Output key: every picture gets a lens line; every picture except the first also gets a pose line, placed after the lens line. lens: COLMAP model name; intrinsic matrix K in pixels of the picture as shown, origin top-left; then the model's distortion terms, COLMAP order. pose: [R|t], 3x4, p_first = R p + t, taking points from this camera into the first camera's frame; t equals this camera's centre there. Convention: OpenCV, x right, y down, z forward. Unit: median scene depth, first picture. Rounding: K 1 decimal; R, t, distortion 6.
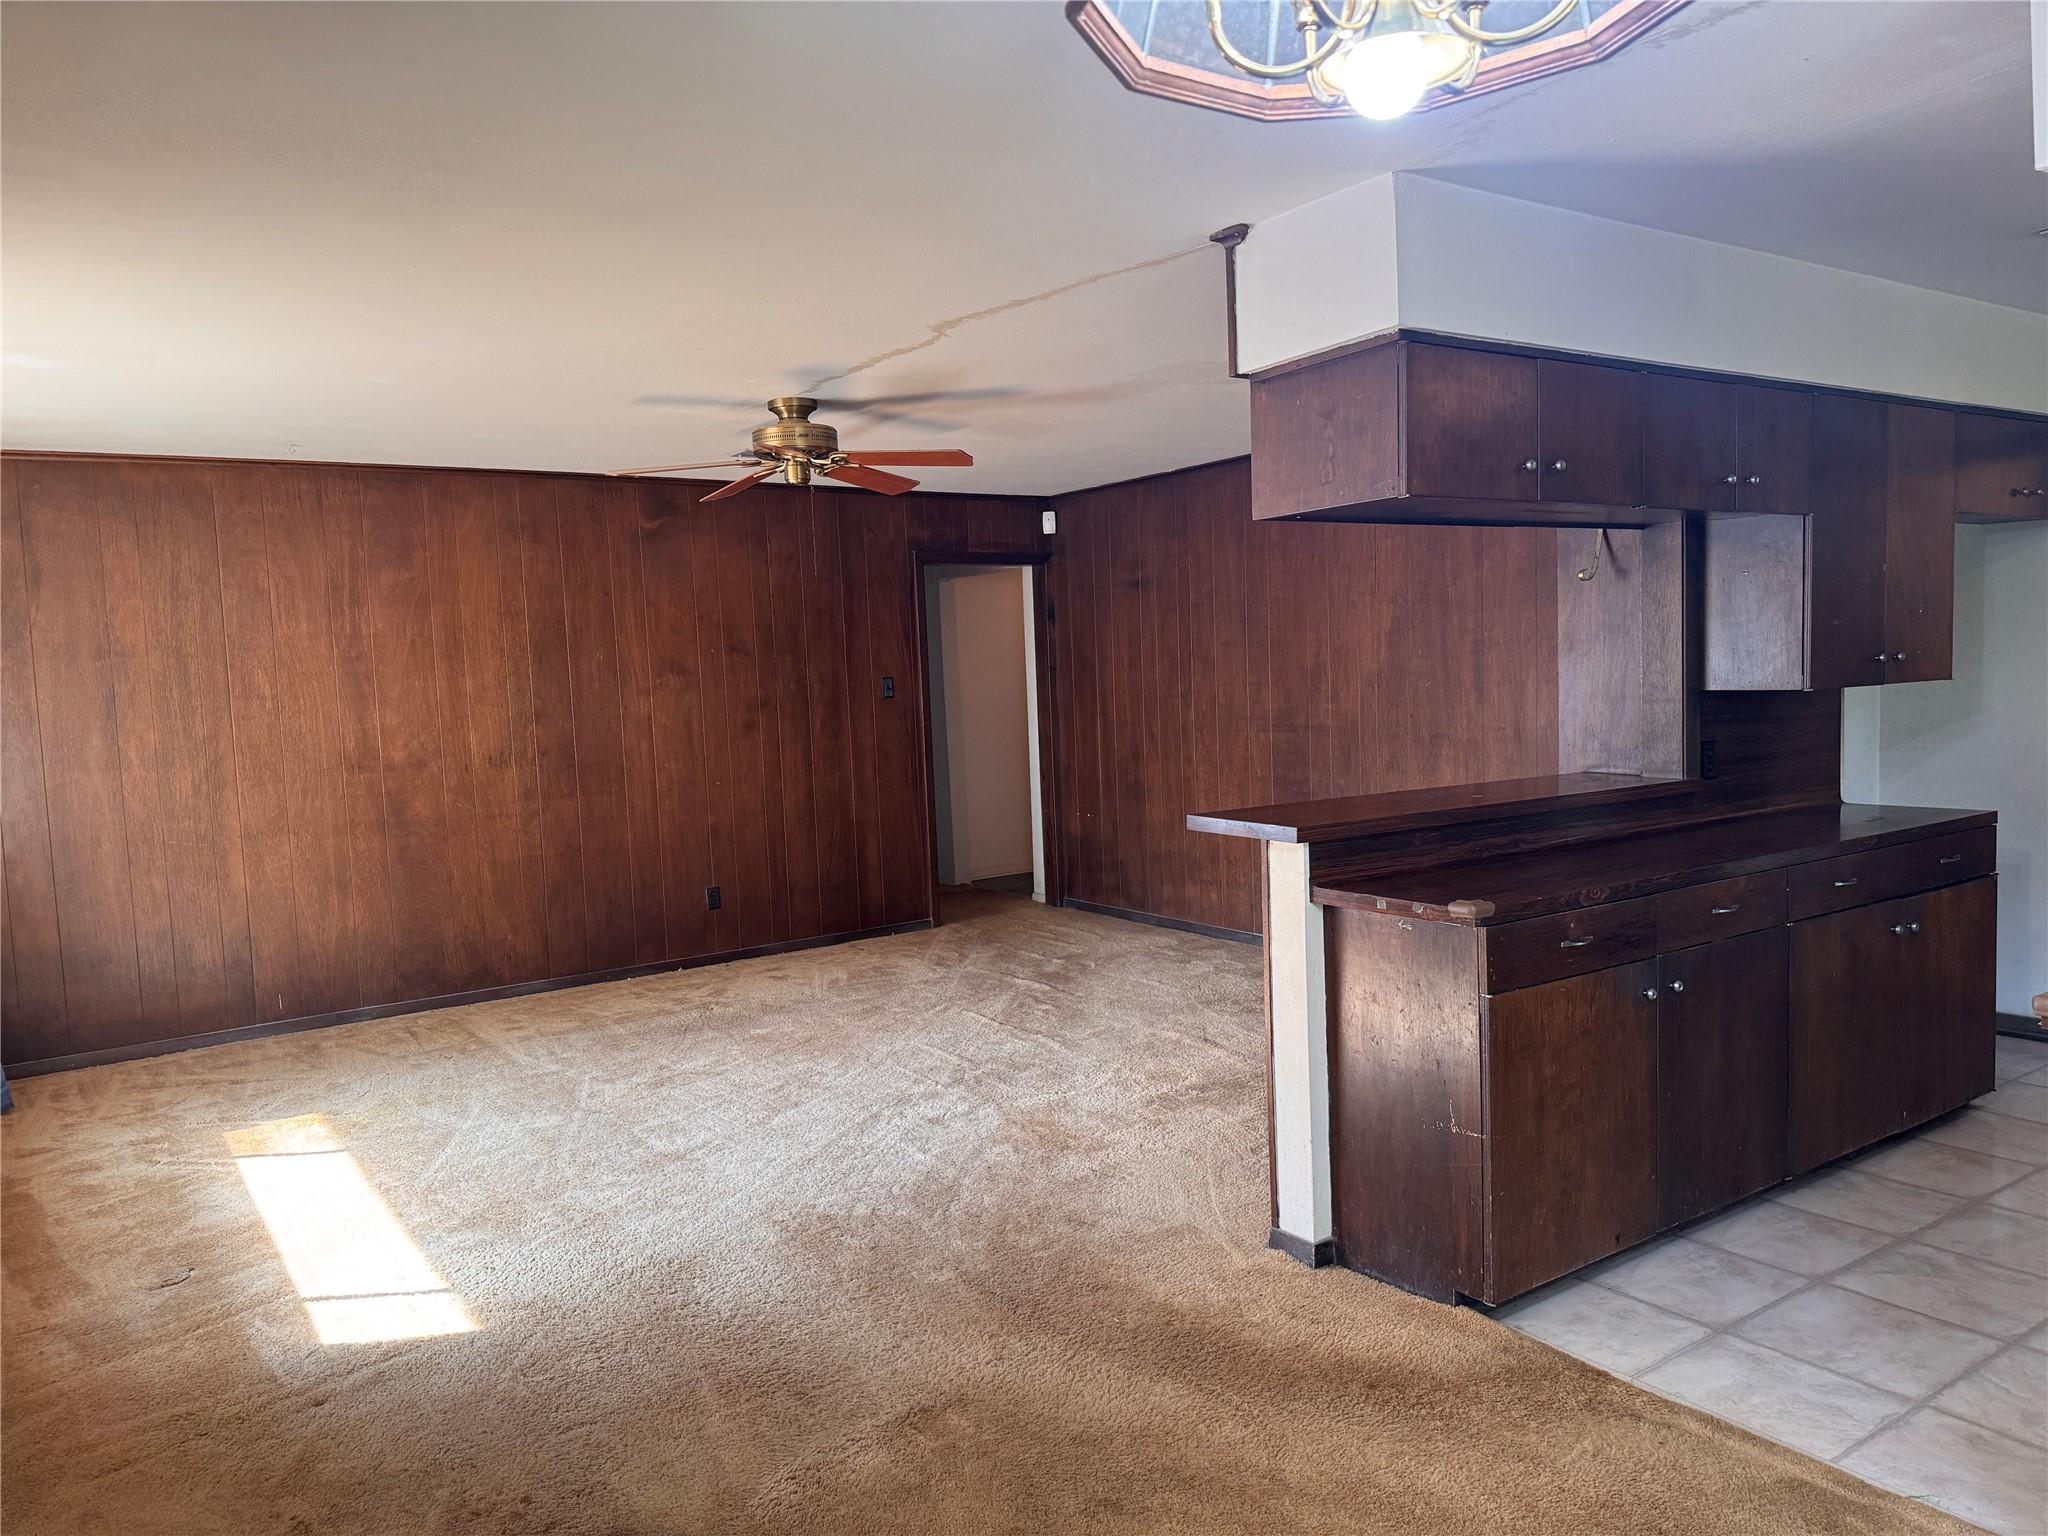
lens RADIAL K [[1443.8, 0, 1010.7], [0, 1443.8, 781.0], [0, 0, 1]] dist [0.017613, -0.000144]
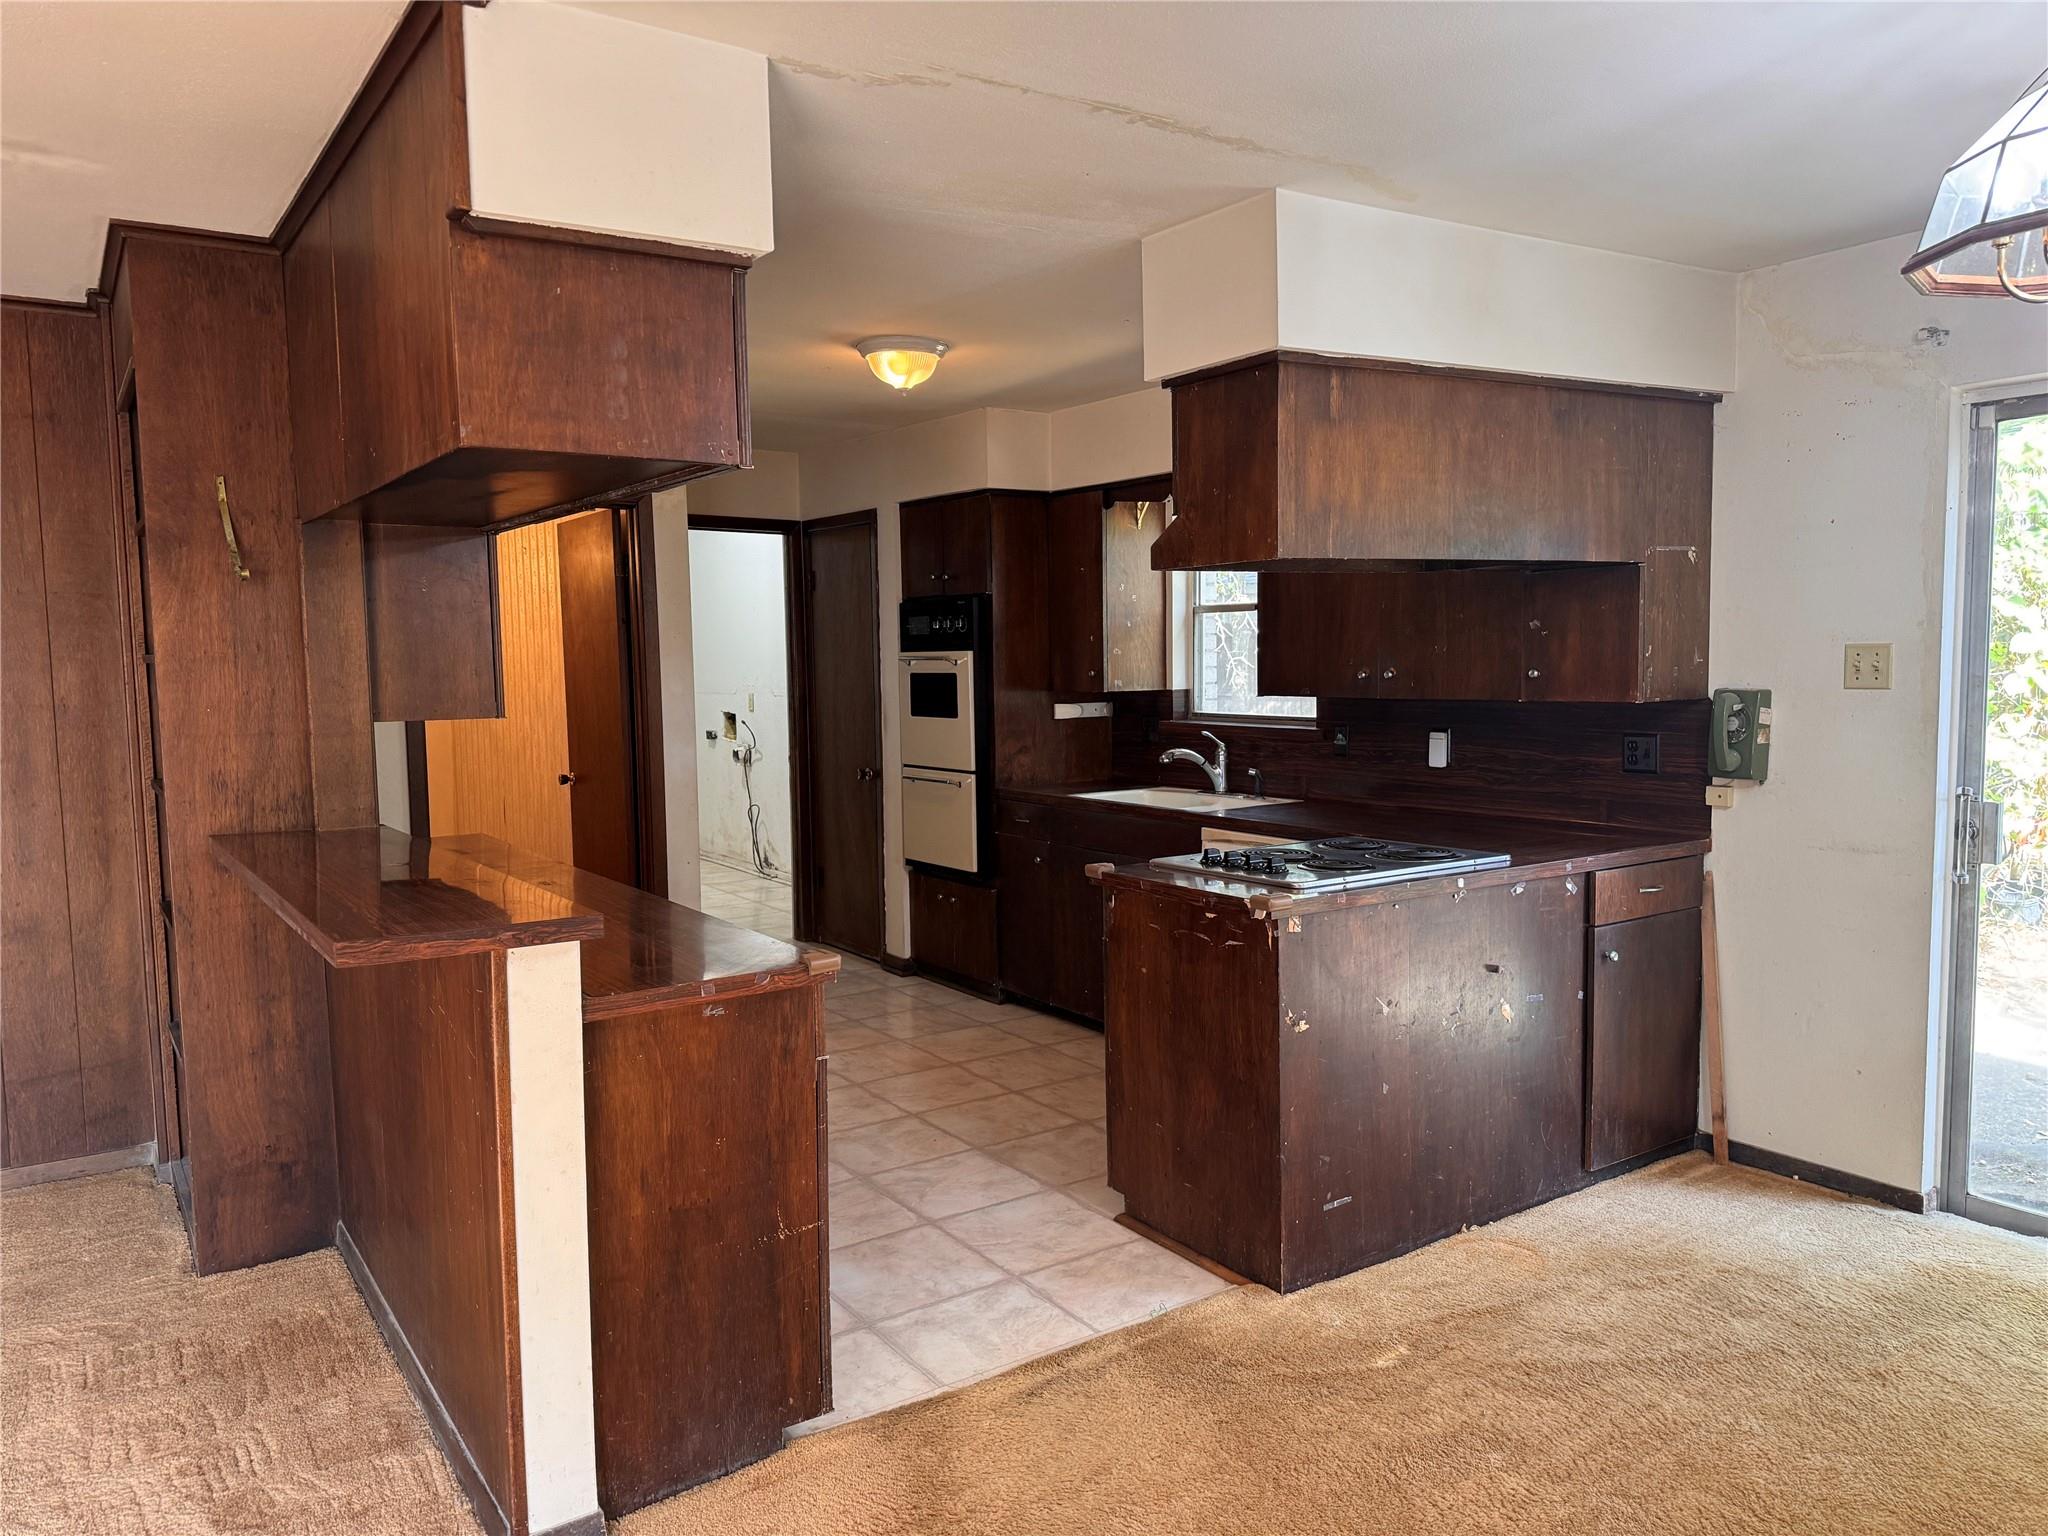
lens RADIAL K [[1443.8, 0, 1010.7], [0, 1443.8, 781.0], [0, 0, 1]] dist [0.017613, -0.000144]
pose [[0.005087, -0.056397, 0.998395, -0.480560], [0.094177, 0.993998, 0.055668, -0.051106], [-0.995542, 0.093743, 0.010368, 0.786292]]
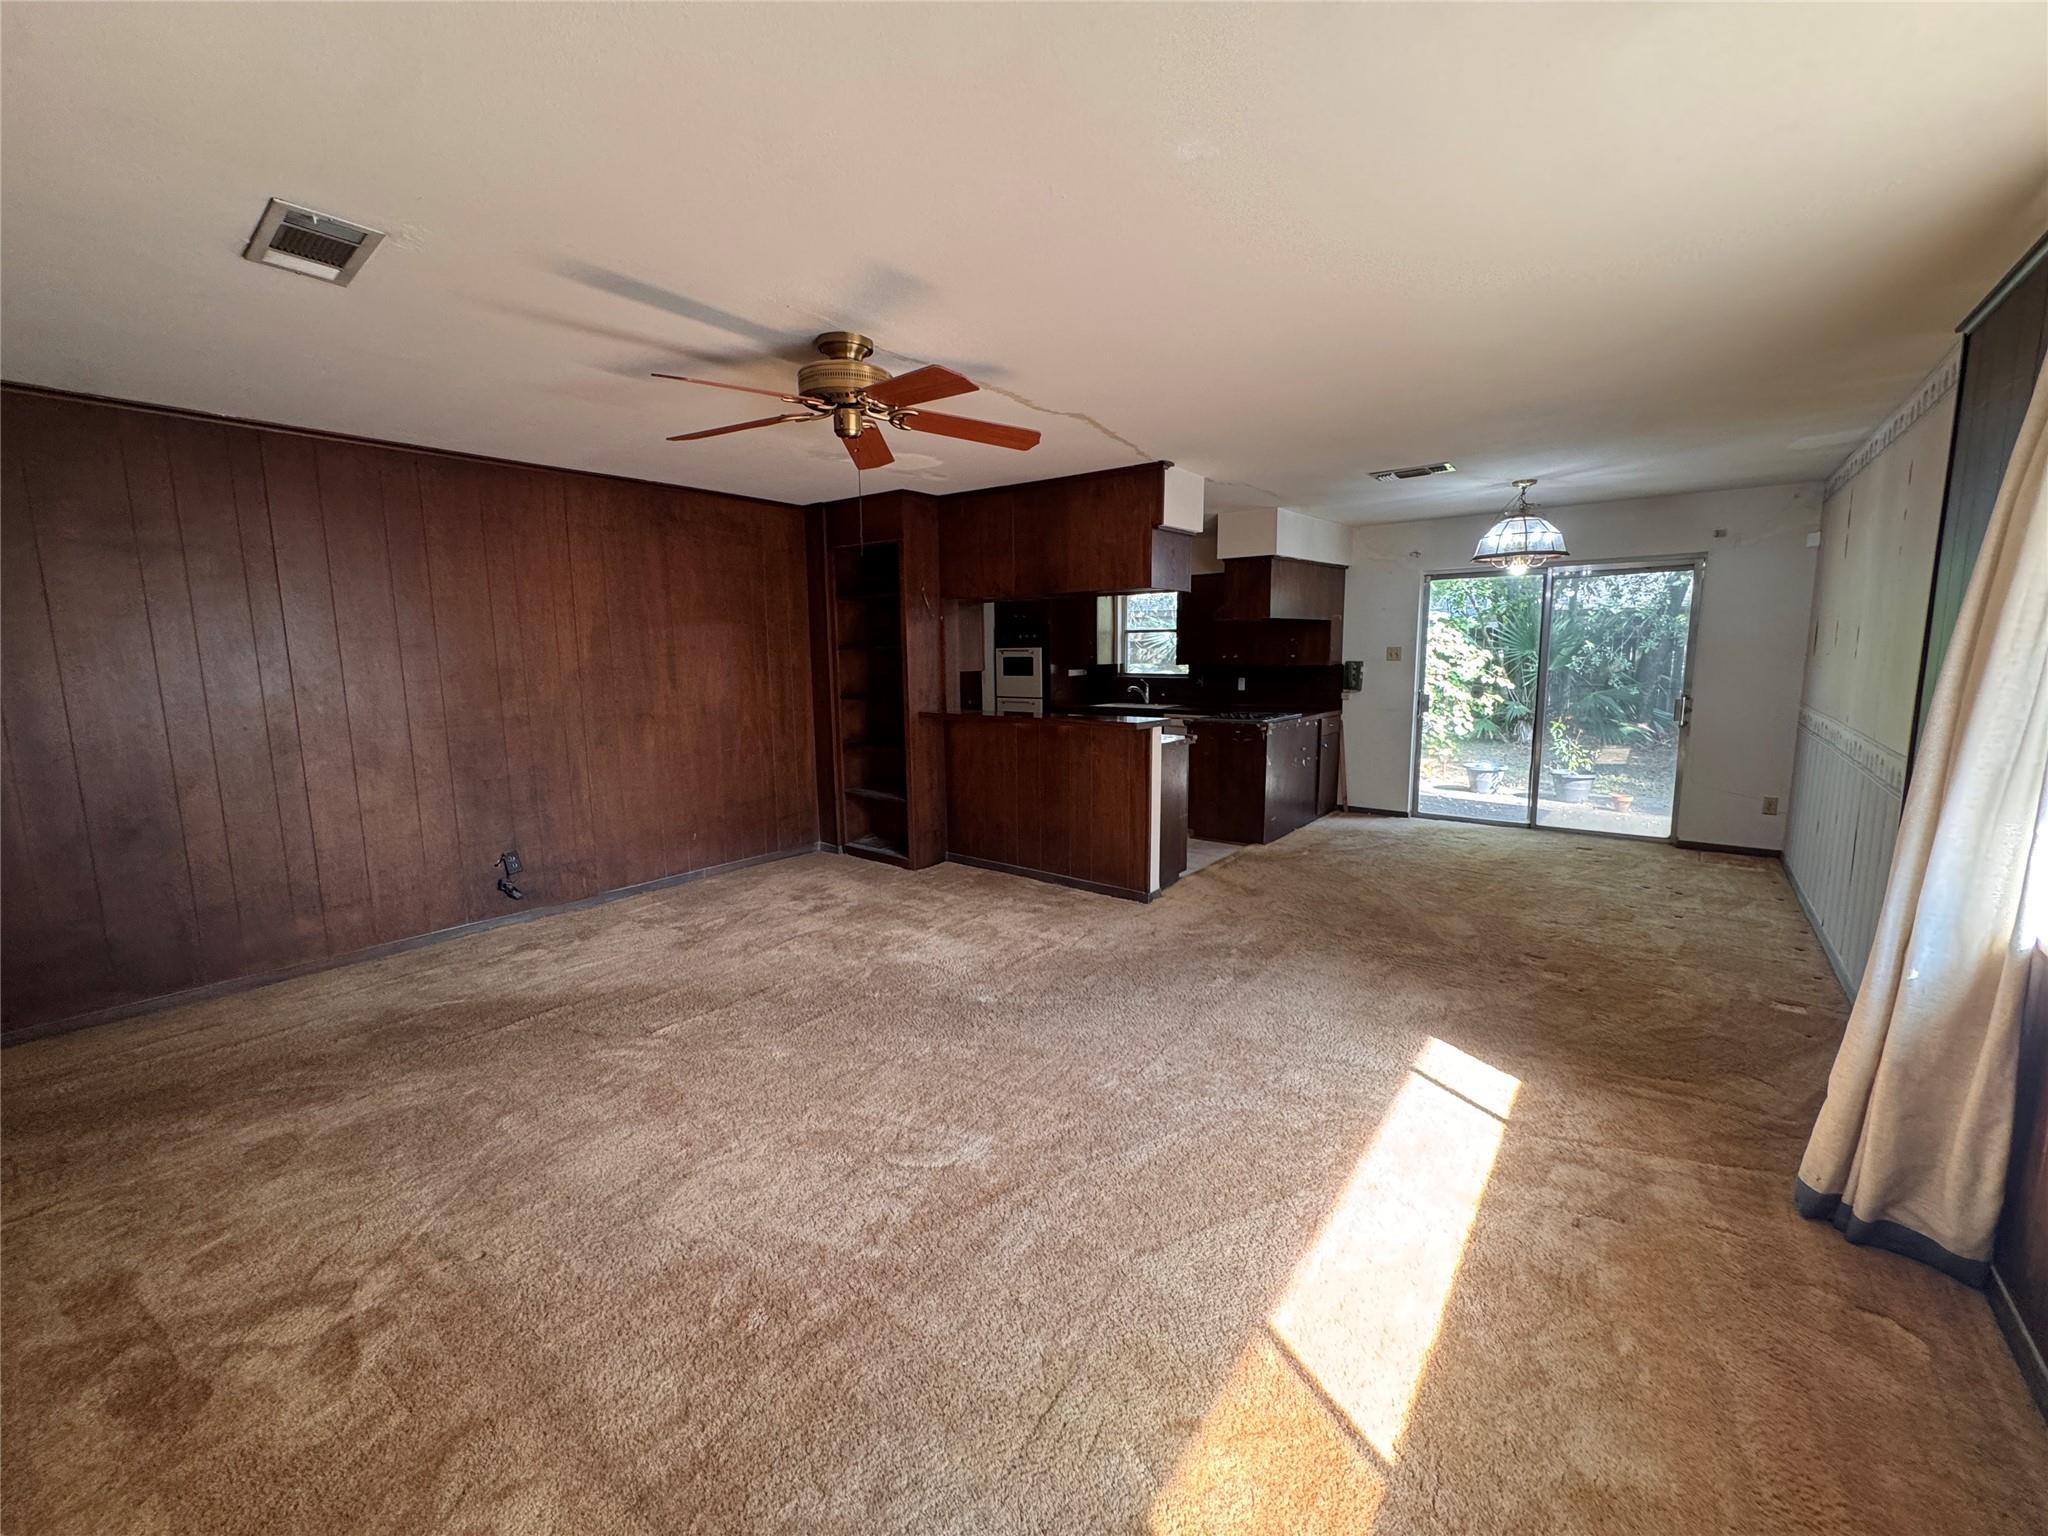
lens RADIAL K [[823.8, 0, 1034.4], [0, 823.8, 759.3], [0, 0, 1]] dist [-0.000274, 0.000032]
pose [[-0.310111, -0.090497, 0.946383, -1.065203], [0.094144, 0.987643, 0.125292, -0.097176], [-0.946028, 0.127951, -0.297759, 1.640530]]
